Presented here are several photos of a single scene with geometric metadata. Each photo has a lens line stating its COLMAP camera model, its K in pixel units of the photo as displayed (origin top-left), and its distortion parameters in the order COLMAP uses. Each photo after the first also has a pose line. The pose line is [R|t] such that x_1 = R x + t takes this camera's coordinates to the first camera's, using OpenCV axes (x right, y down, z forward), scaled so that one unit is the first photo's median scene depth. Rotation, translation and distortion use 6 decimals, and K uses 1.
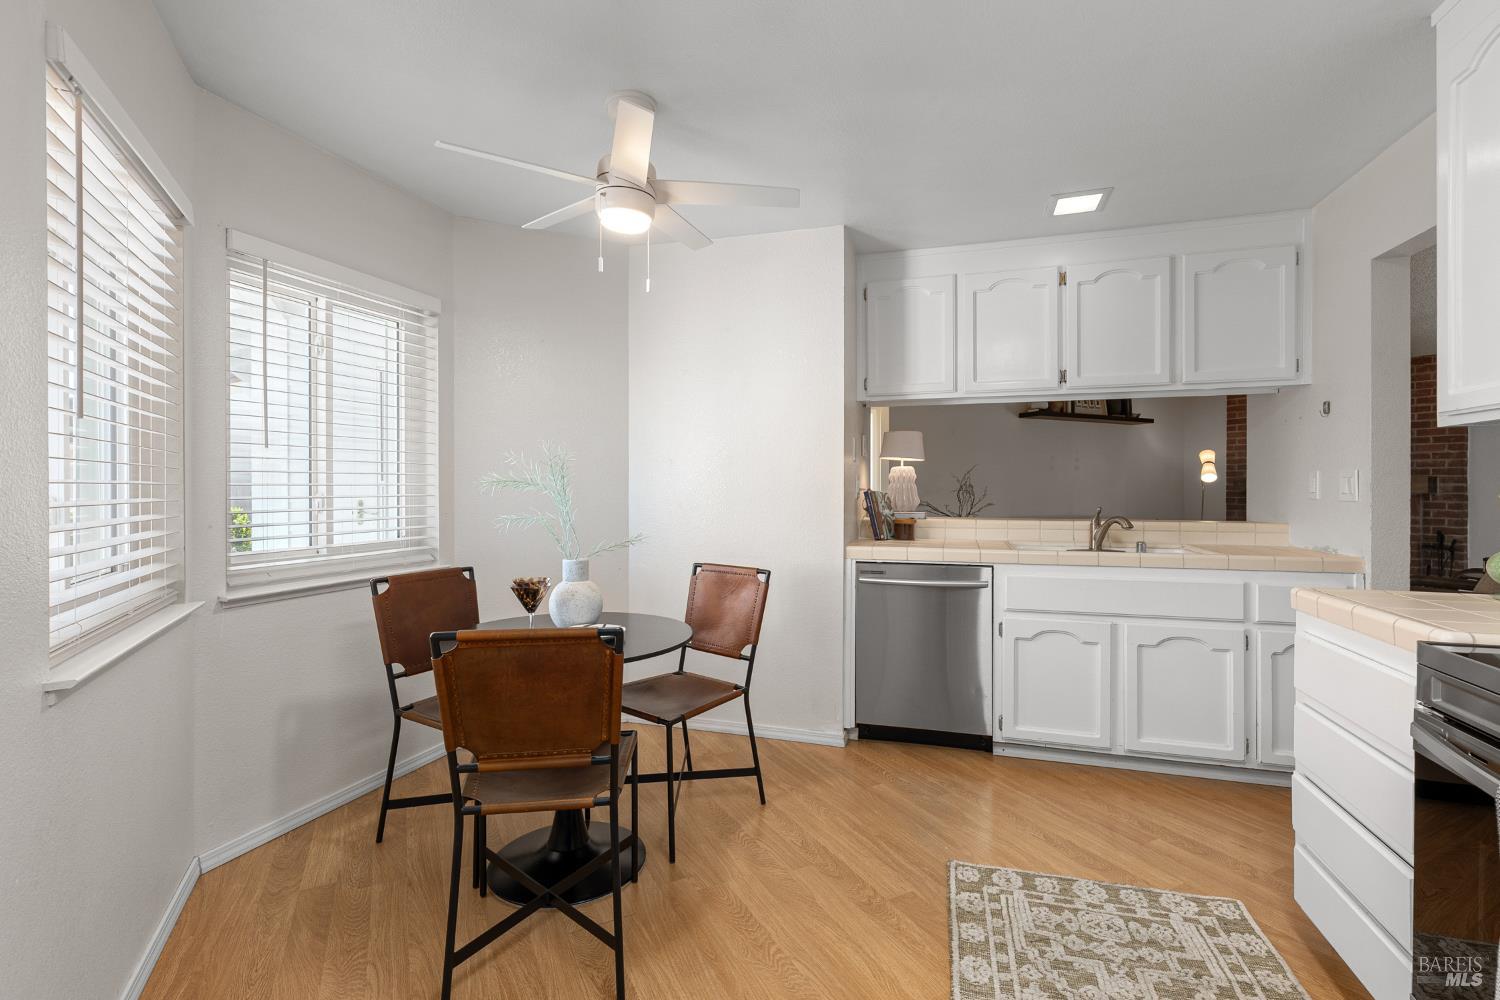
lens RADIAL K [[663.7, 0, 752.0], [0, 663.7, 491.8], [0, 0, 1]] dist [-0.000669, 0.000089]
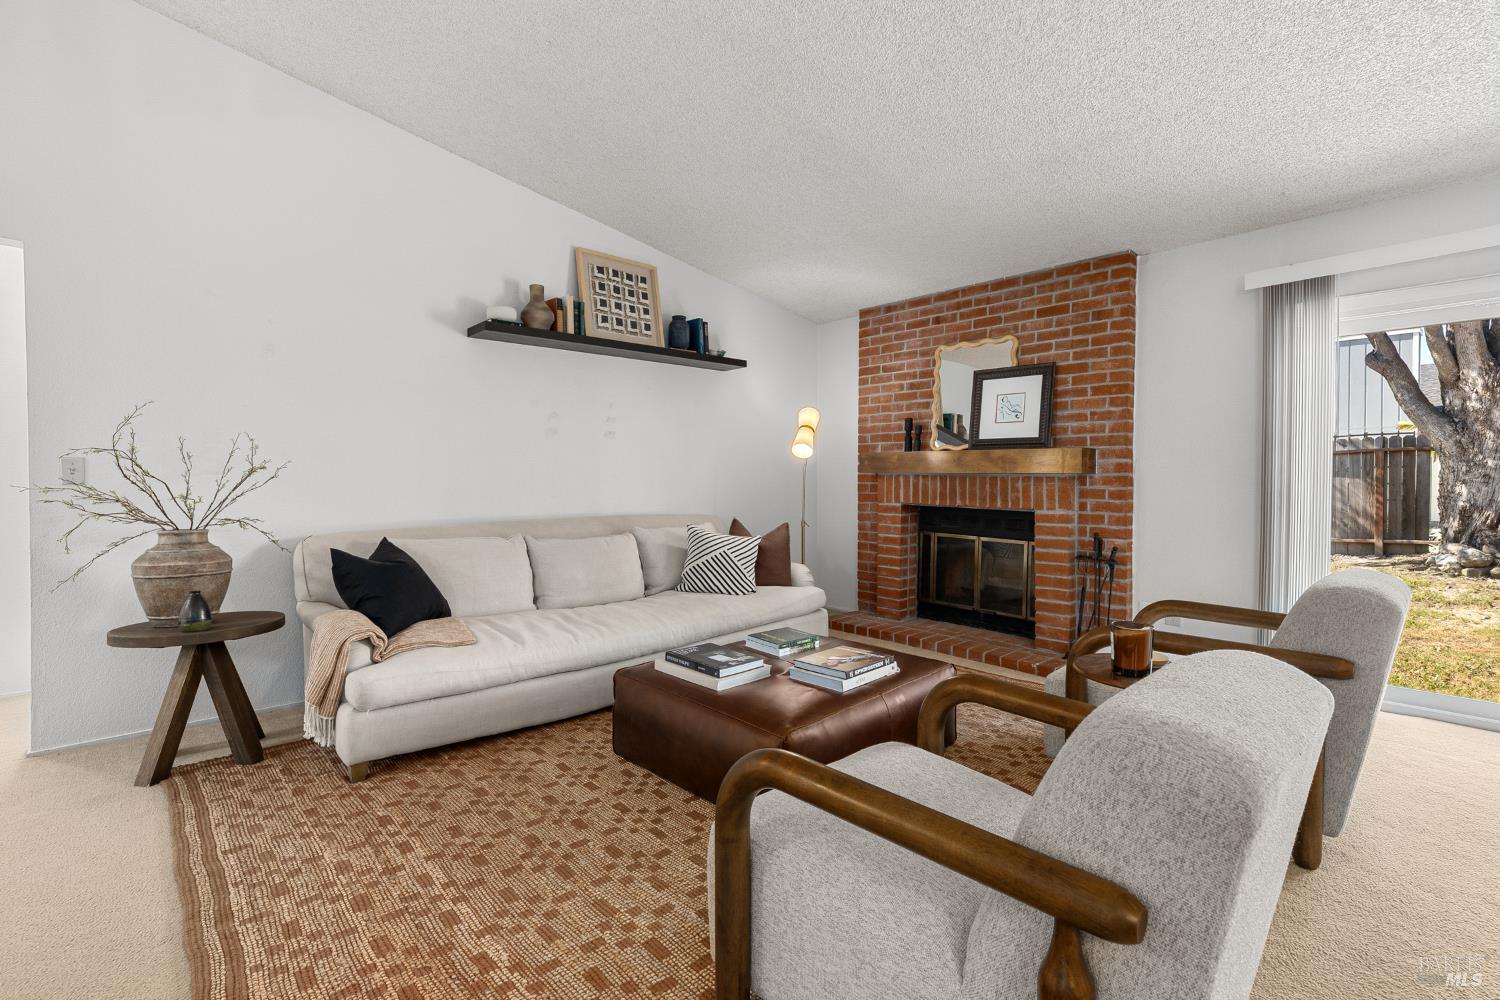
lens RADIAL K [[676.1, 0, 750.2], [0, 676.1, 495.6], [0, 0, 1]] dist [-0.000363, 0.000221]
pose [[0.966094, -0.005864, 0.258123, 0.543927], [0.001027, 0.999821, 0.018868, 0.009981], [-0.258187, -0.017963, 0.965928, 0.455934]]
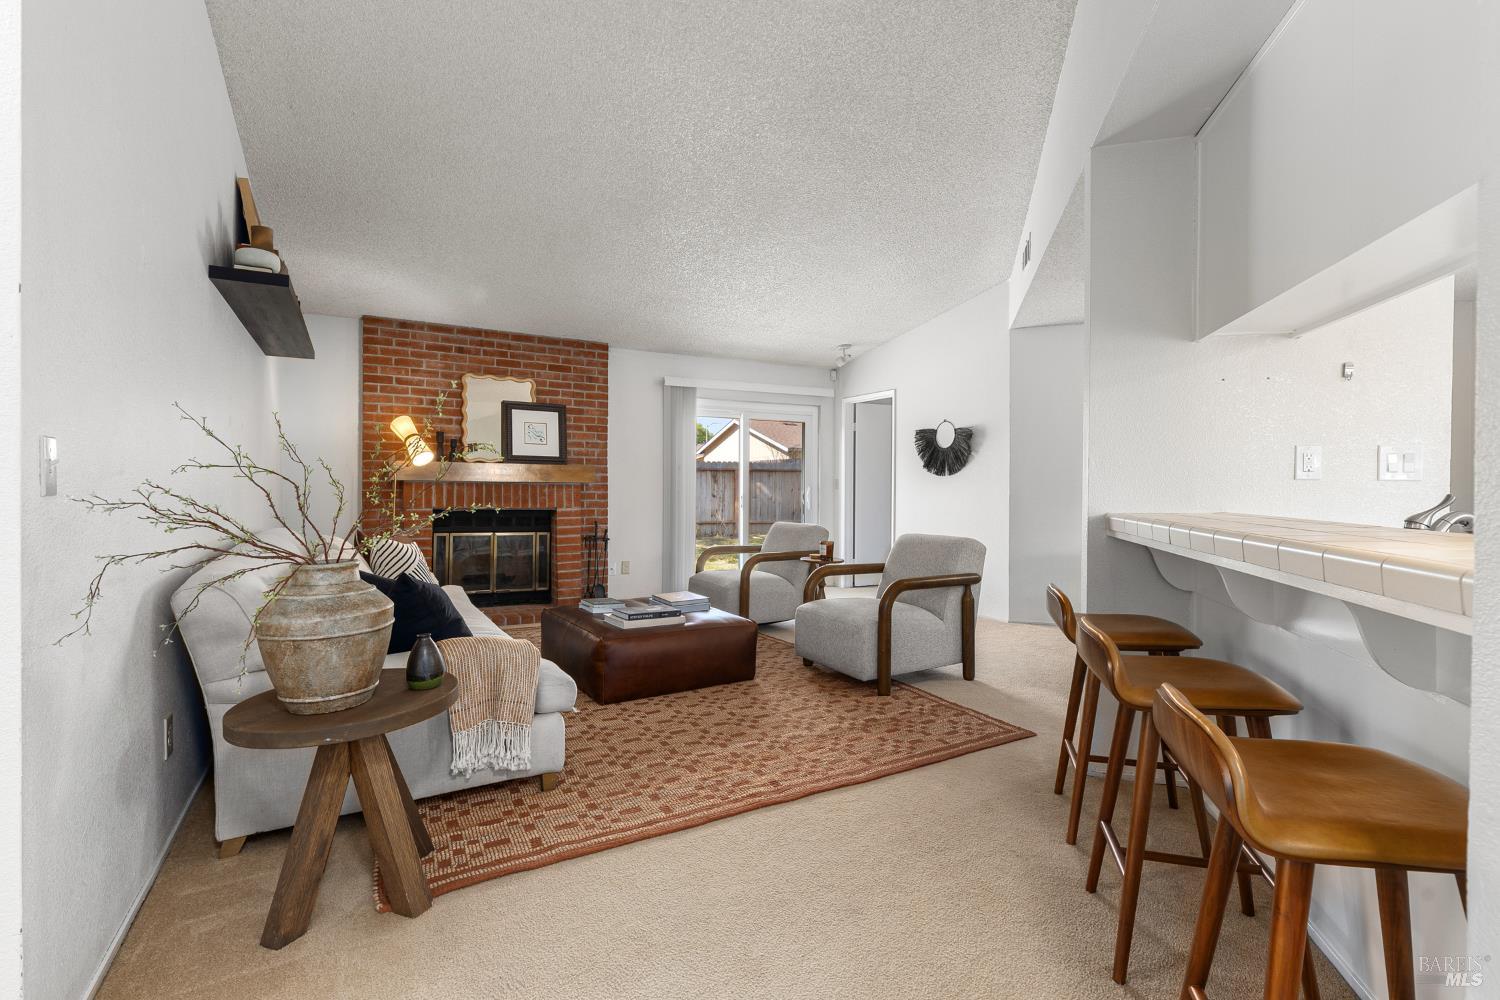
lens RADIAL K [[705.4, 0, 750.7], [0, 705.4, 497.1], [0, 0, 1]] dist [0.000035, -0.000459]
pose [[-0.045147, -0.011707, 0.998912, -0.016267], [0.006927, 0.999904, 0.012031, 0.011694], [-0.998956, 0.007463, -0.045062, 0.814684]]
